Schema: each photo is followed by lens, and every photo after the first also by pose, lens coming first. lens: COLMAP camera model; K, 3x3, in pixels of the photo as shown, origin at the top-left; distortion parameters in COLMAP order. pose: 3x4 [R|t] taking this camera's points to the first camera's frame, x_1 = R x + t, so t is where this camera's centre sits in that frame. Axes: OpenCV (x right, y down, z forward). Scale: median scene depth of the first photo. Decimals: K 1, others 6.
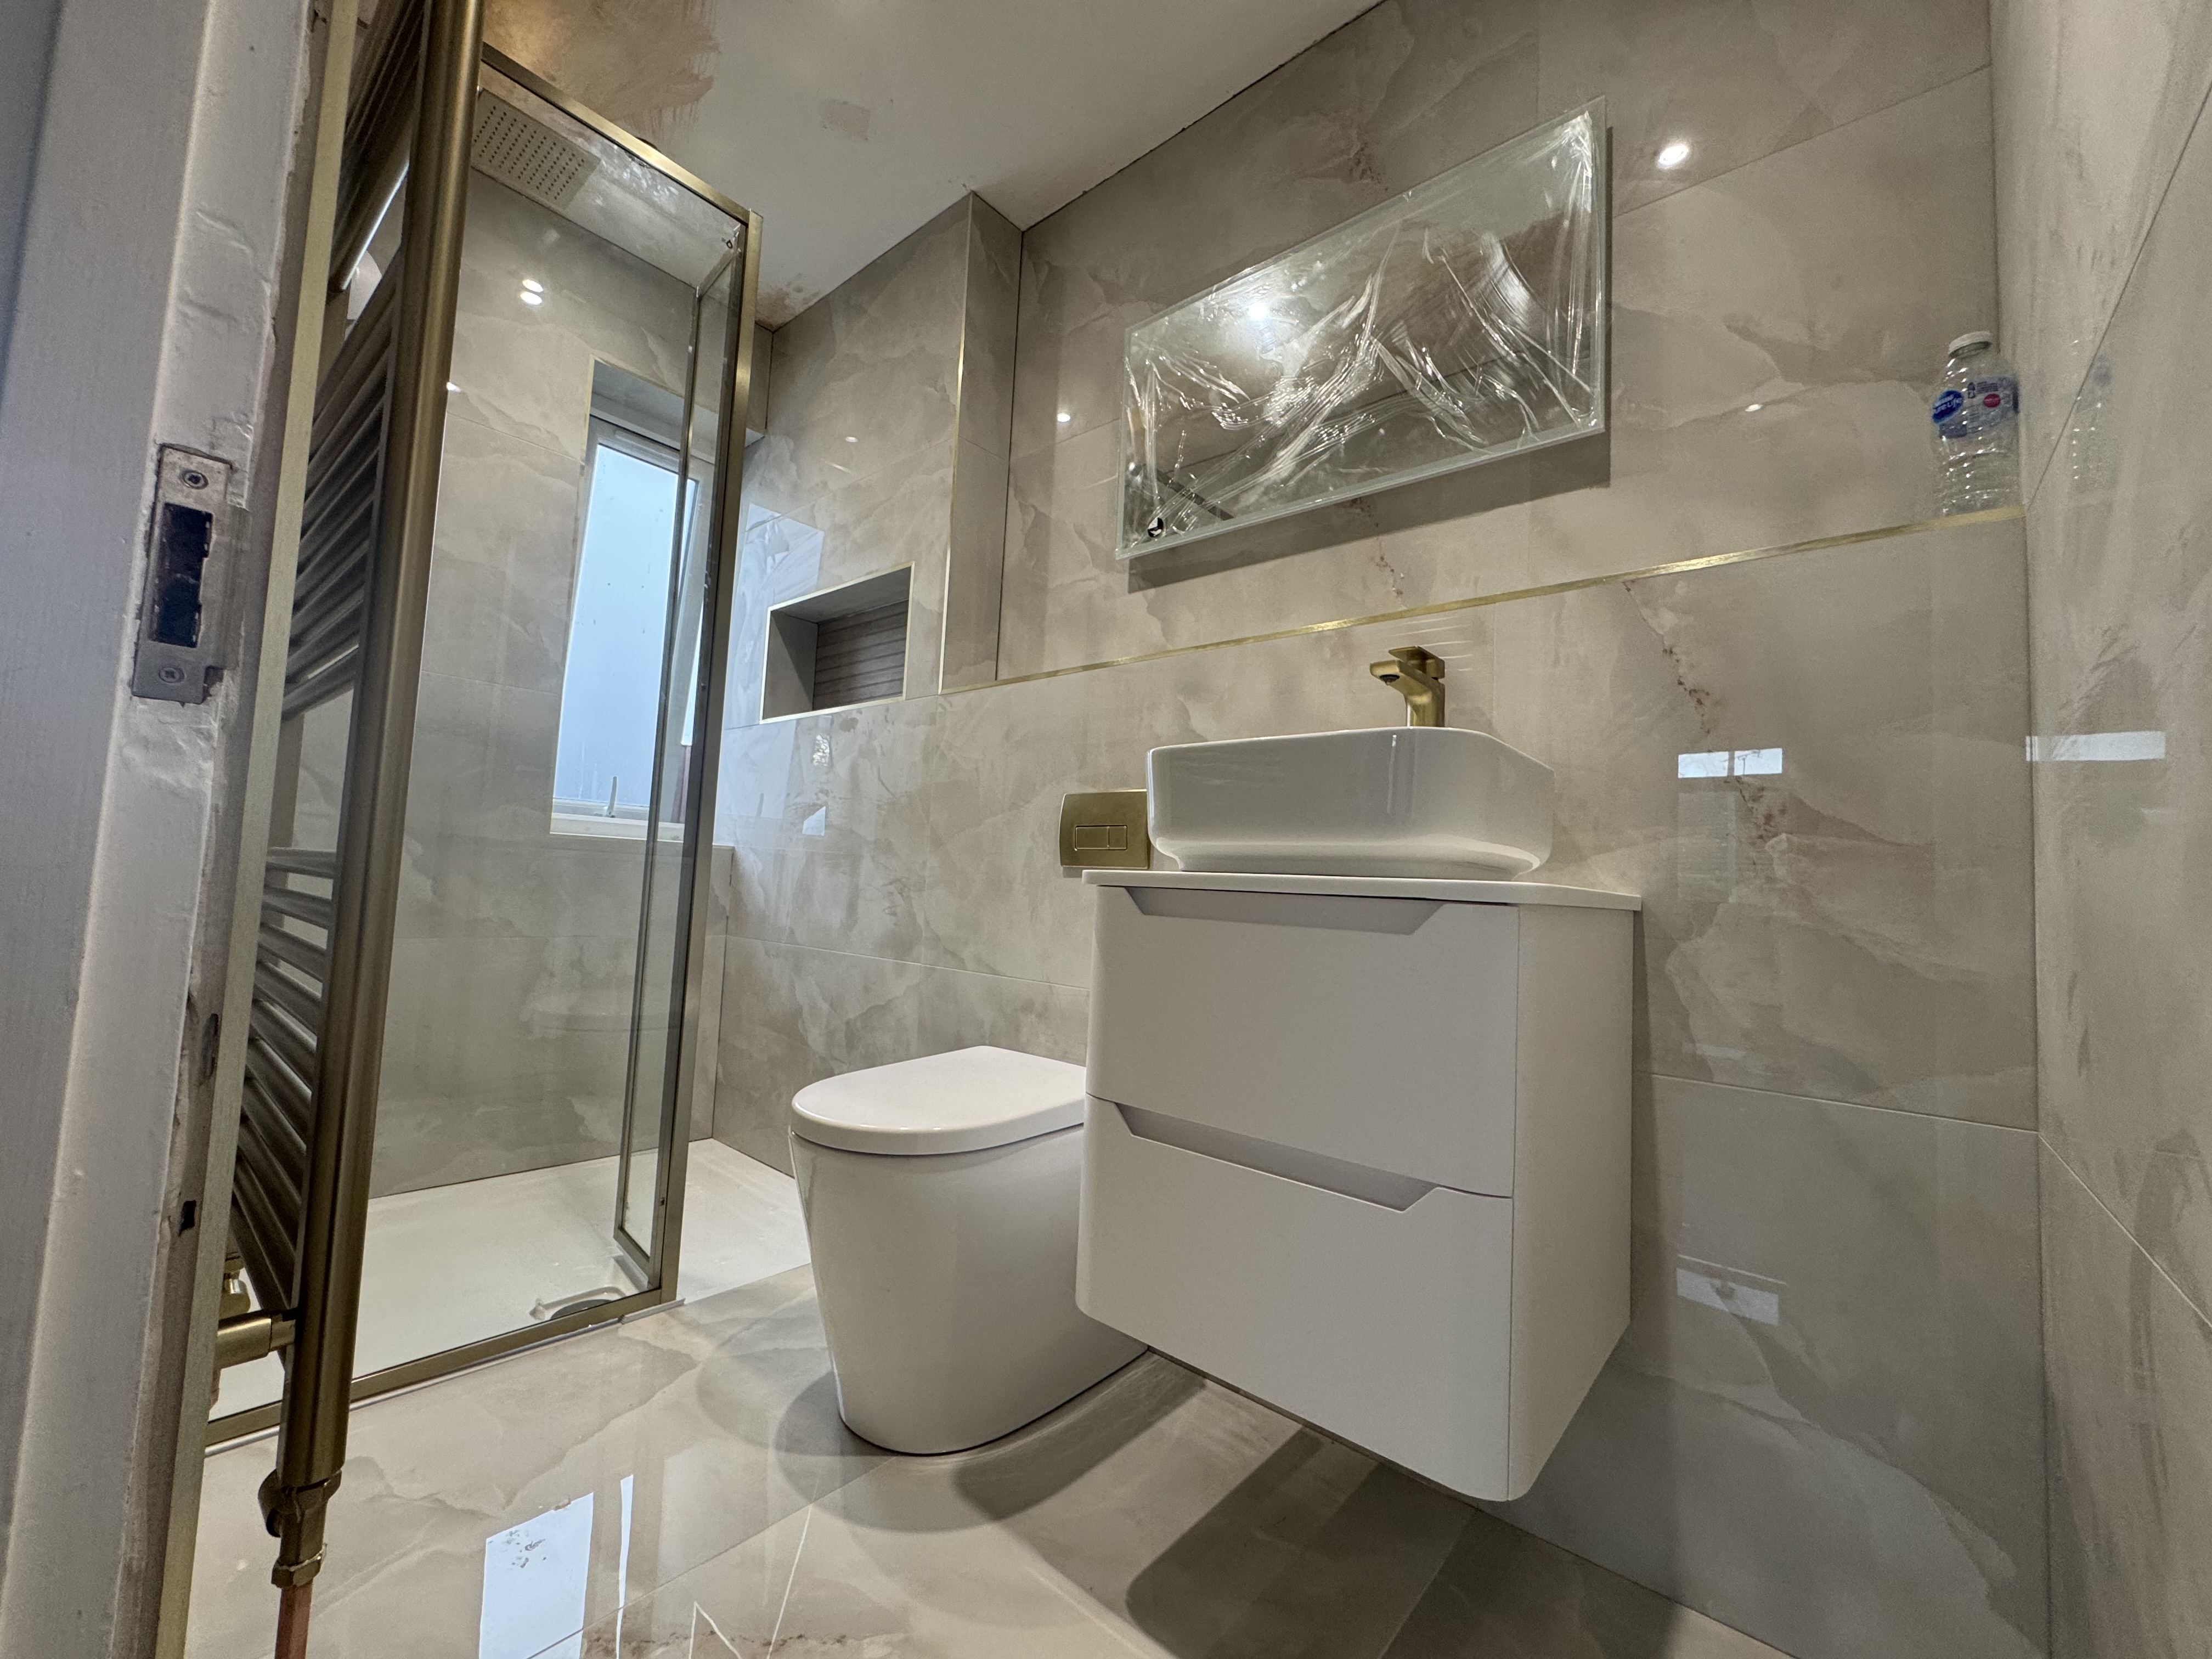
lens RADIAL K [[883.0, 0, 1101.8], [0, 883.0, 828.6], [0, 0, 1]] dist [-0.001915, -0.000372]
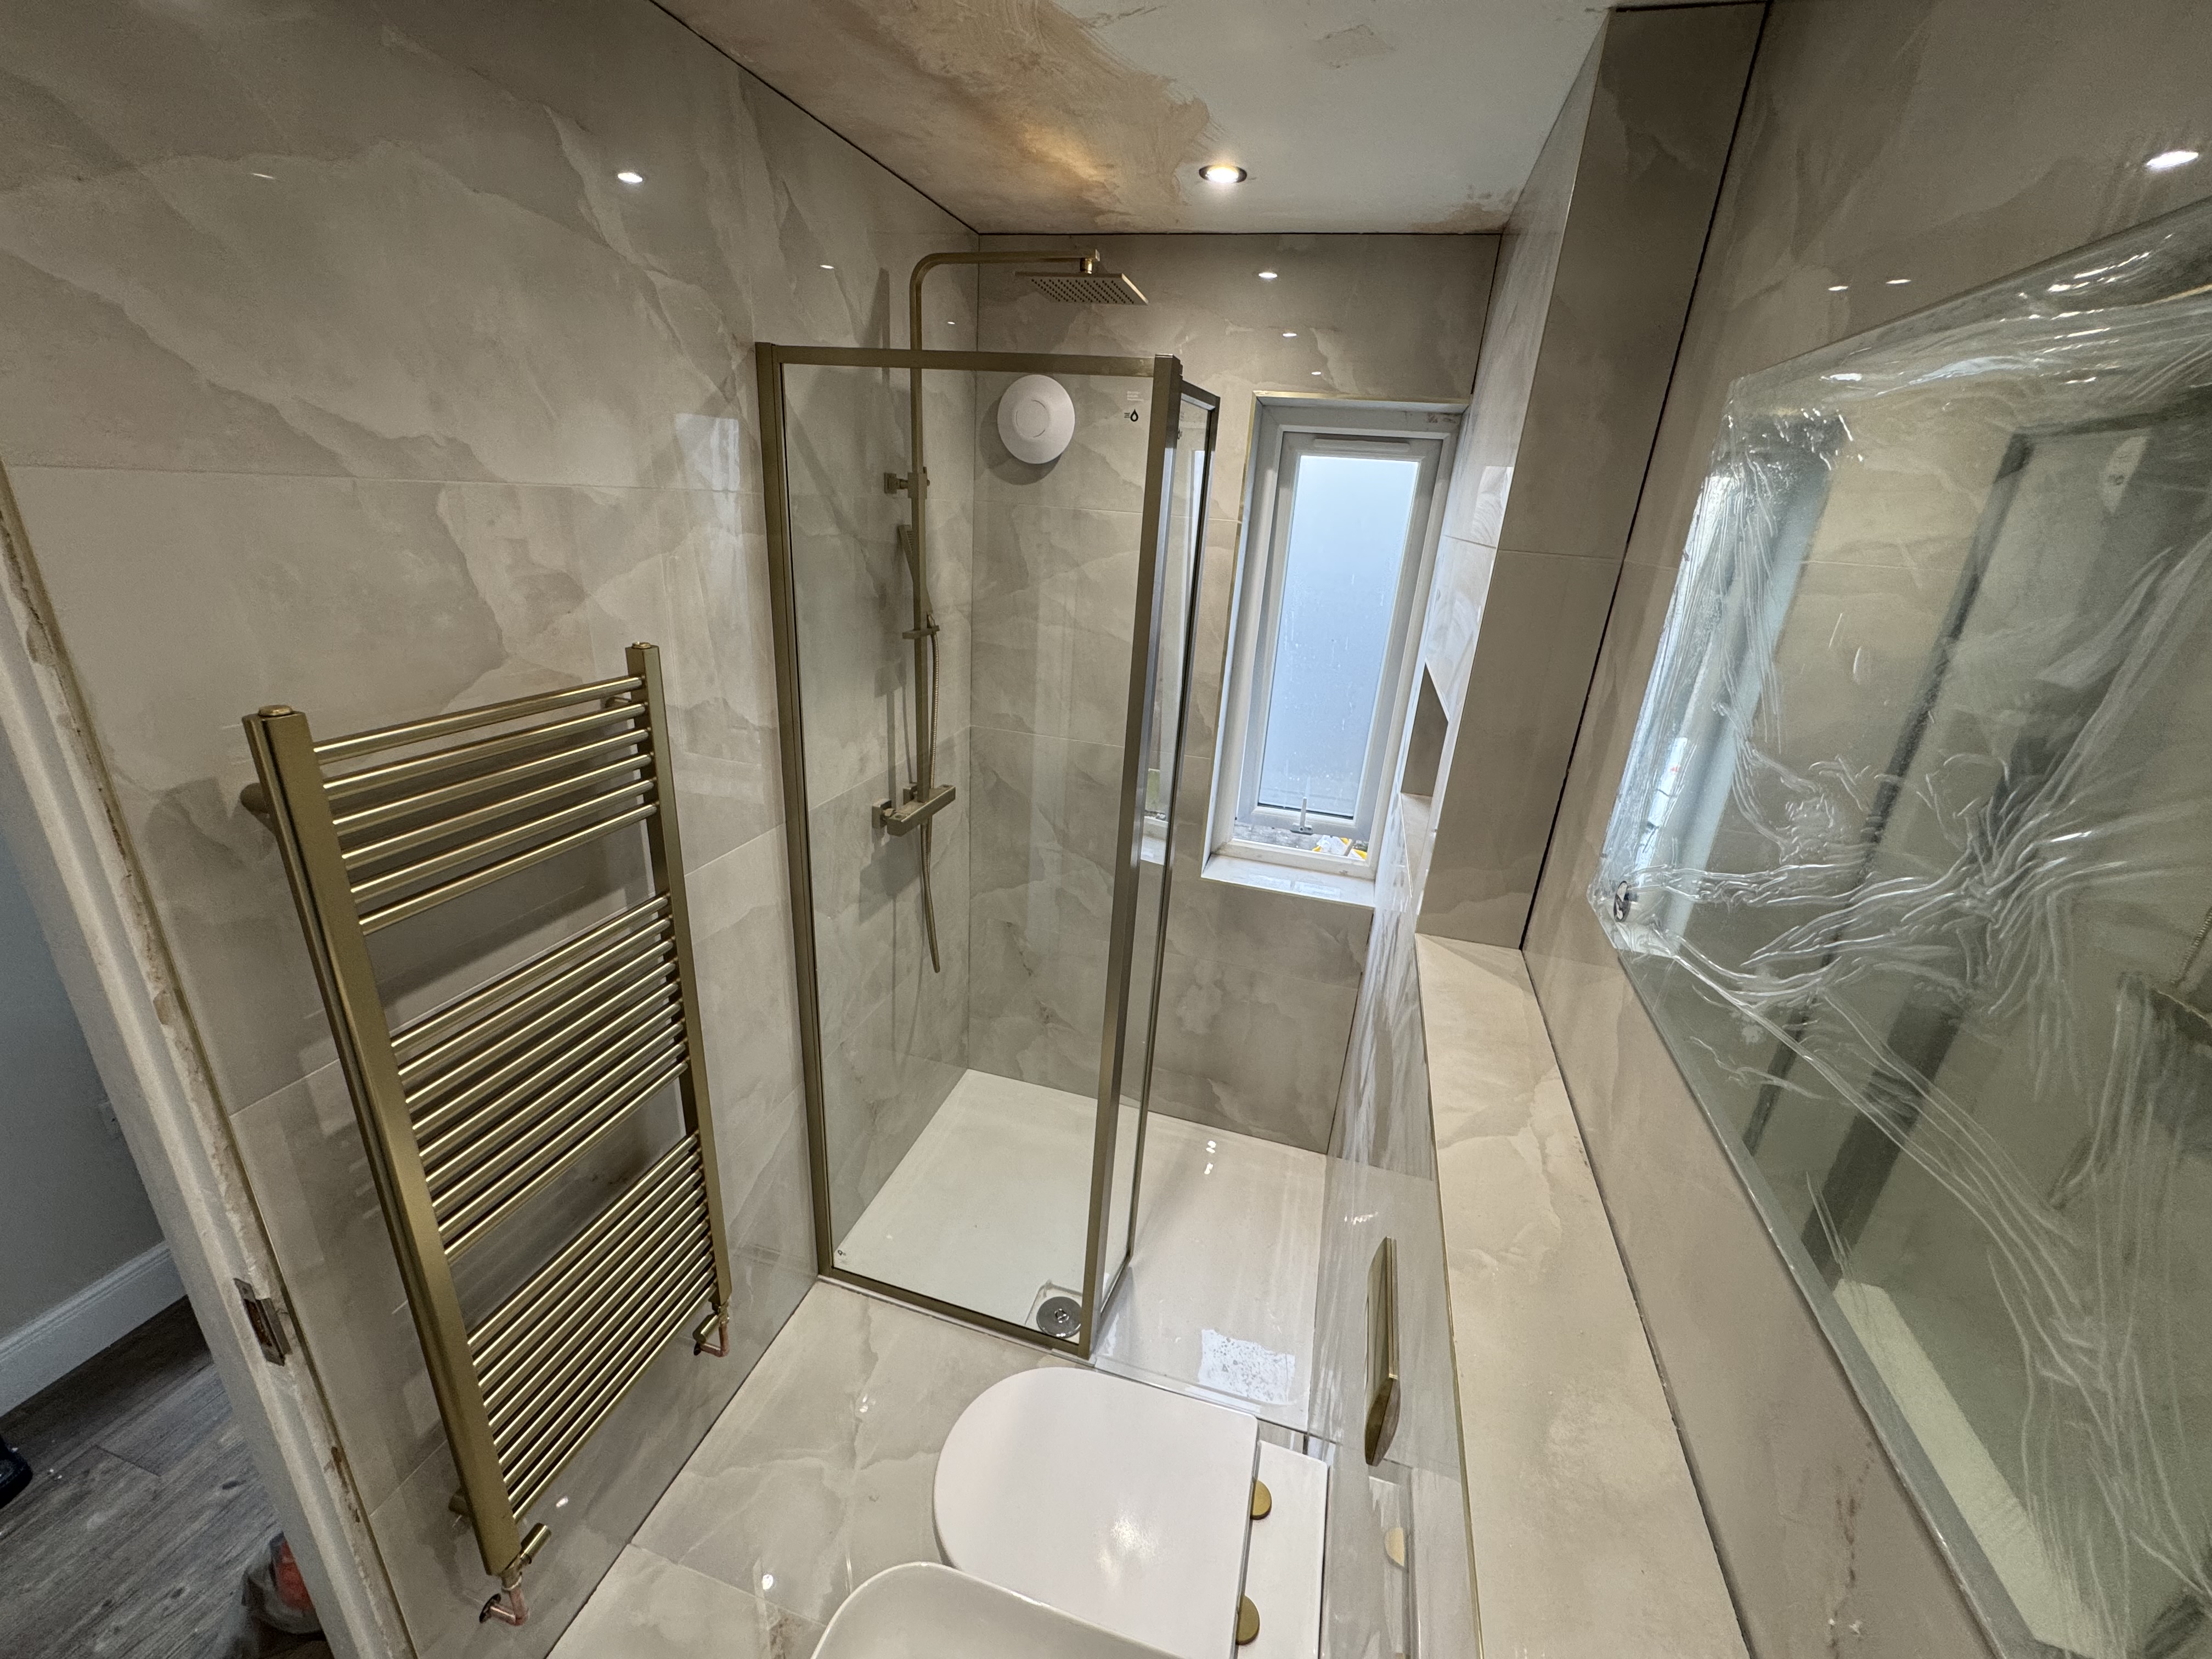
lens RADIAL K [[883.0, 0, 1101.8], [0, 883.0, 828.6], [0, 0, 1]] dist [-0.001915, -0.000372]
pose [[-0.408546, -0.393024, 0.823786, -1.022404], [-0.149611, 0.919172, 0.364334, -0.505527], [-0.900393, 0.025600, -0.434324, 1.090529]]
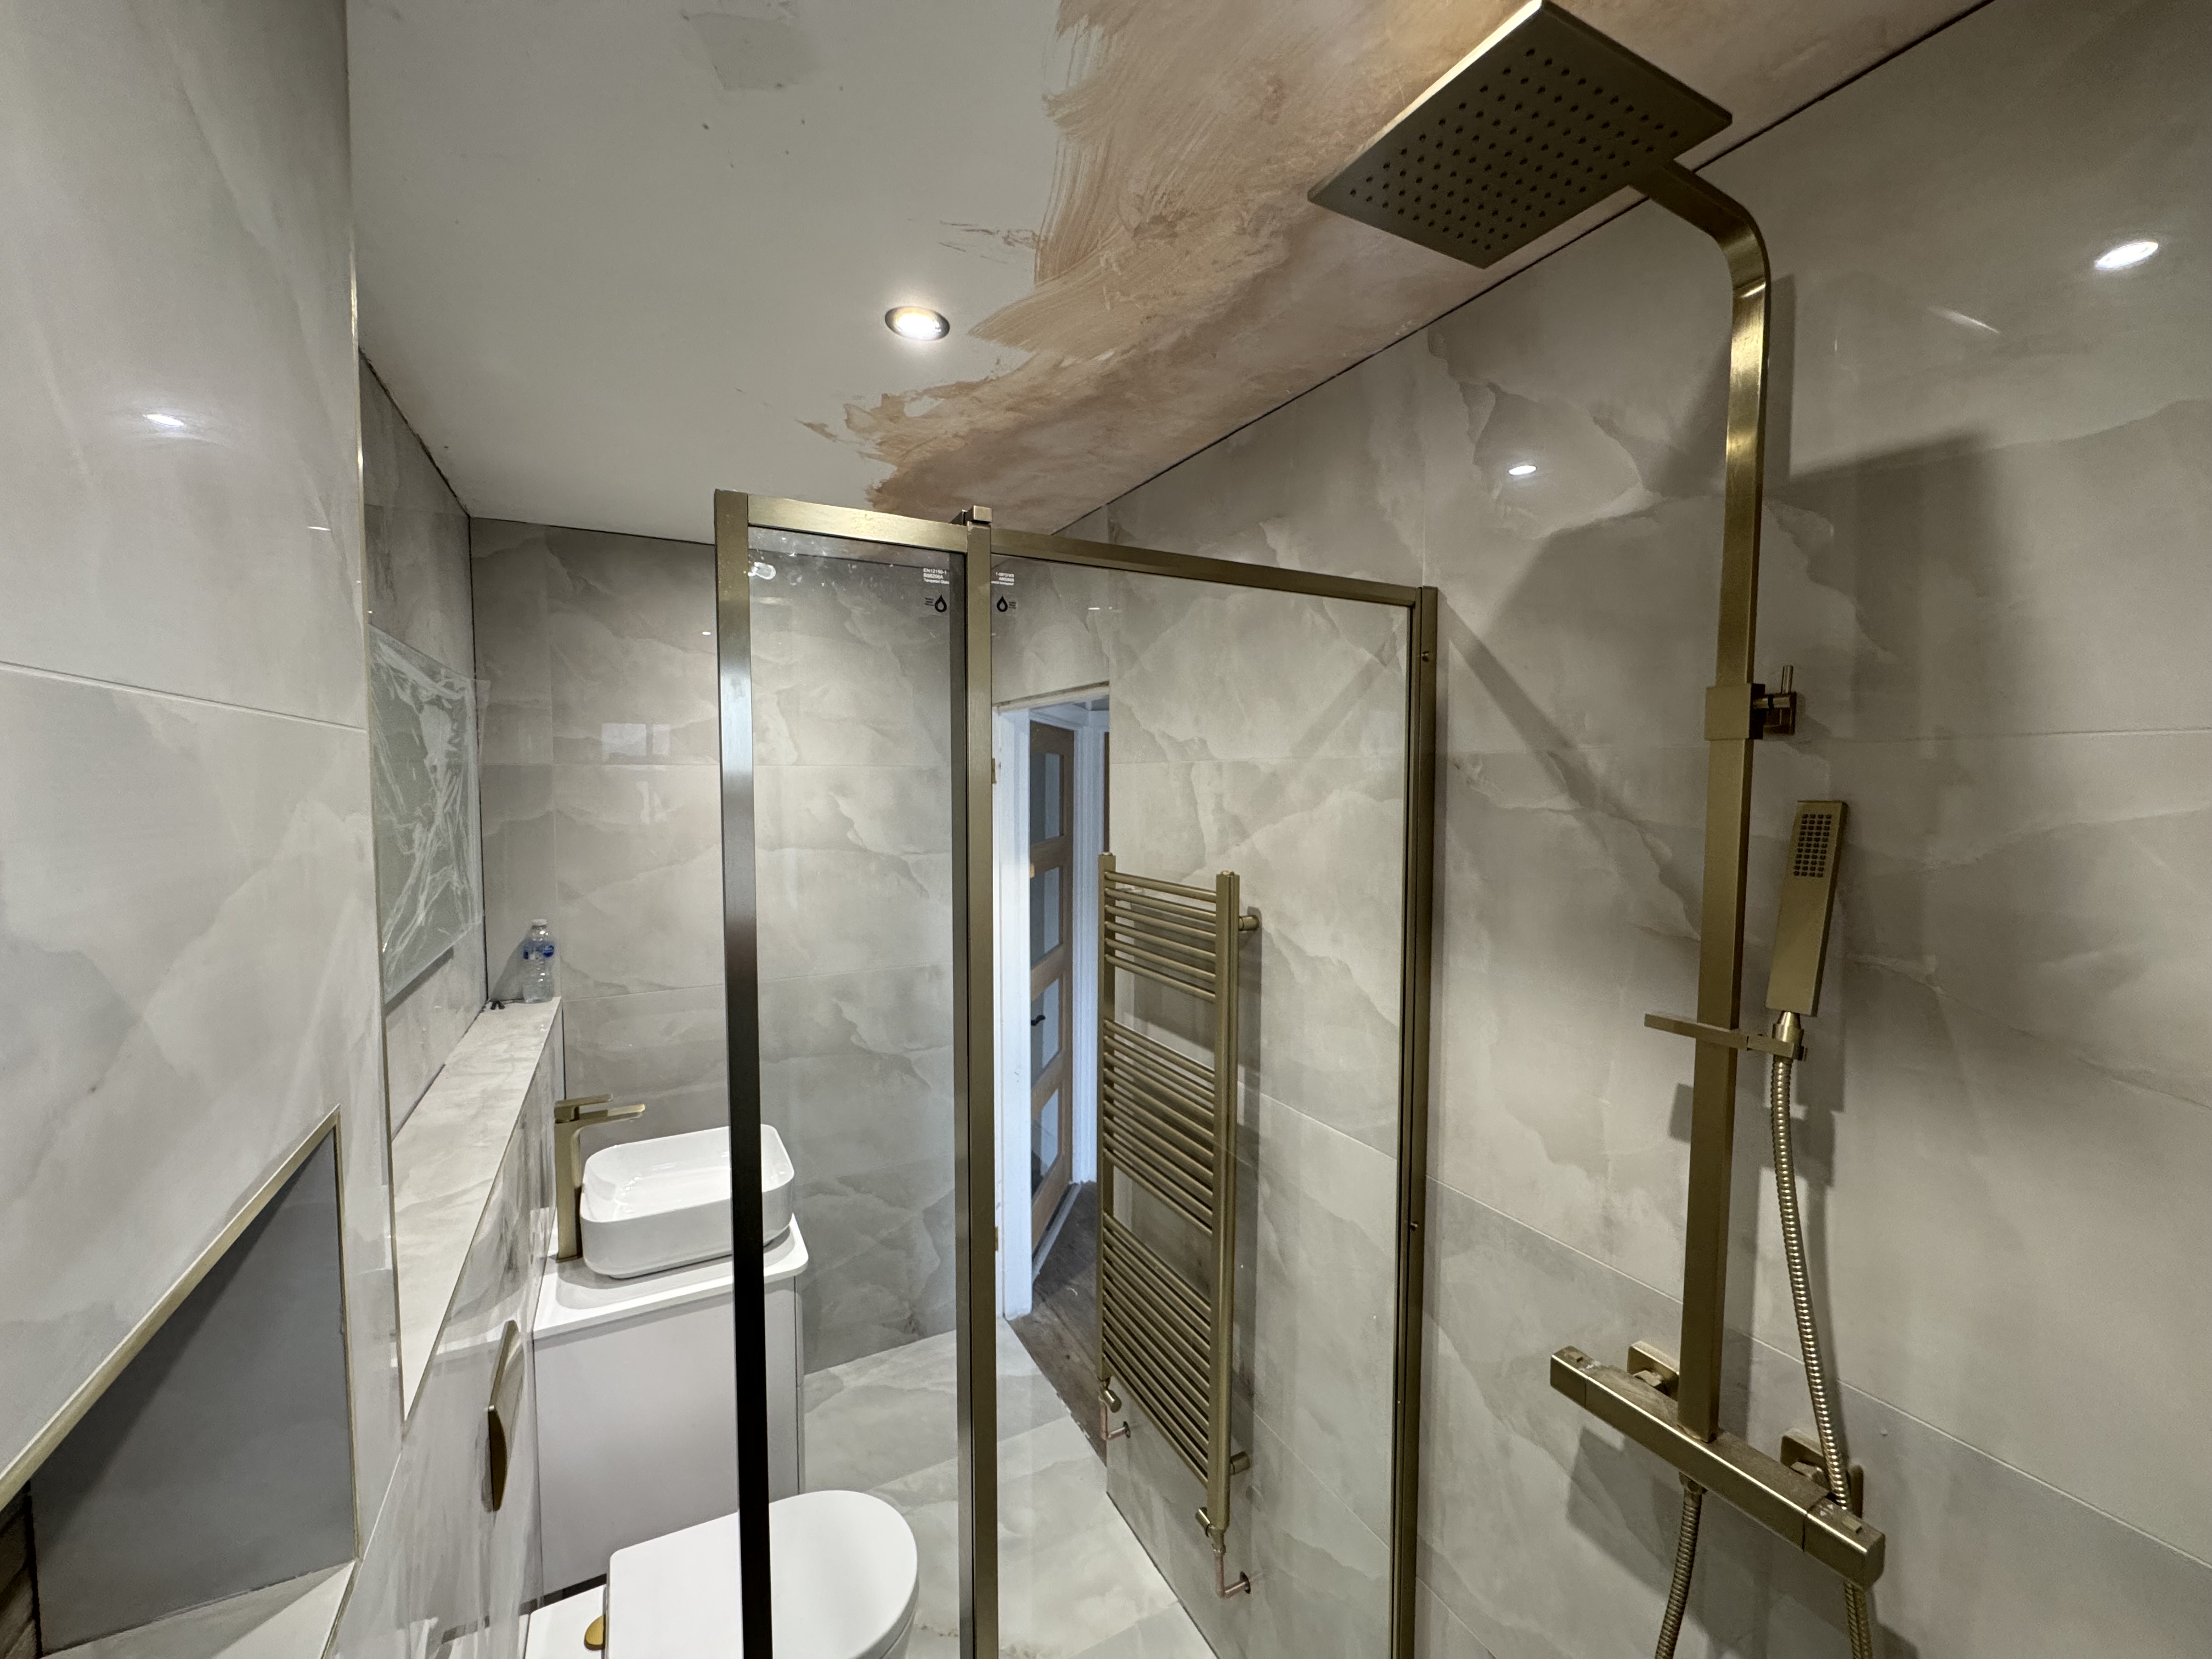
lens RADIAL K [[883.0, 0, 1101.8], [0, 883.0, 828.6], [0, 0, 1]] dist [-0.001915, -0.000372]
pose [[0.929030, -0.028721, -0.368888, -0.146707], [0.070525, 0.992450, 0.100345, -0.477373], [0.363221, -0.119239, 0.924041, 0.343024]]
